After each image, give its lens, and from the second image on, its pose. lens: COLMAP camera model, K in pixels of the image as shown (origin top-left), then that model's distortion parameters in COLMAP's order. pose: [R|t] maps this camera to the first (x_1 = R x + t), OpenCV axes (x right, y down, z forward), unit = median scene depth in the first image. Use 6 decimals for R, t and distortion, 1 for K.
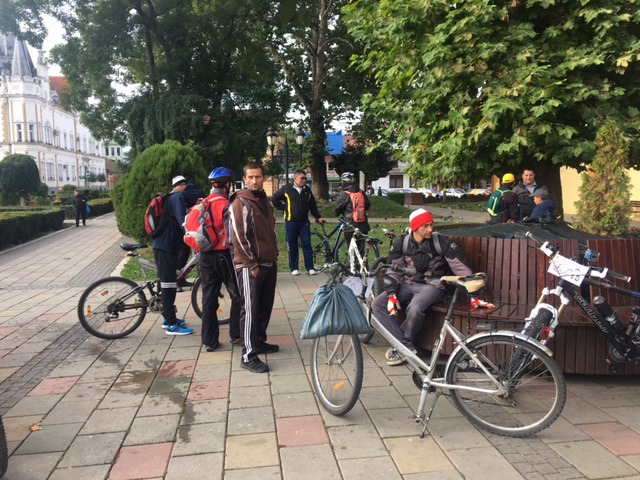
lens RADIAL K [[528.5, 0, 313.6], [0, 528.5, 237.2], [0, 0, 1]] dist [0.080099, -0.108849]
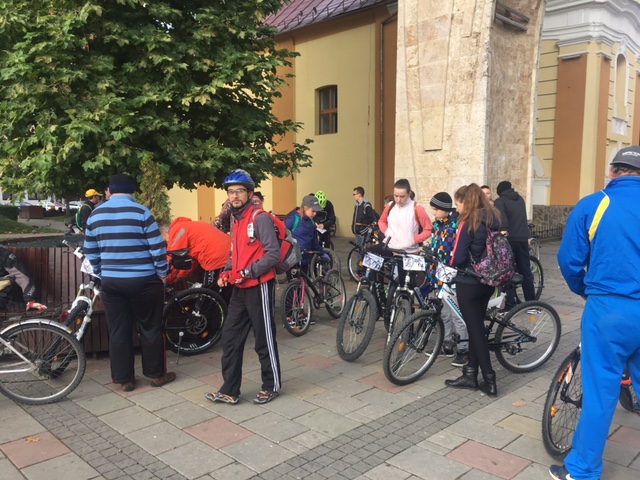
lens RADIAL K [[528.5, 0, 313.6], [0, 528.5, 237.2], [0, 0, 1]] dist [0.080099, -0.108849]
pose [[0.790124, -0.042085, 0.611500, 0.041598], [0.056508, 0.998393, -0.004302, 0.008873], [-0.610336, 0.037954, 0.791233, -0.145120]]
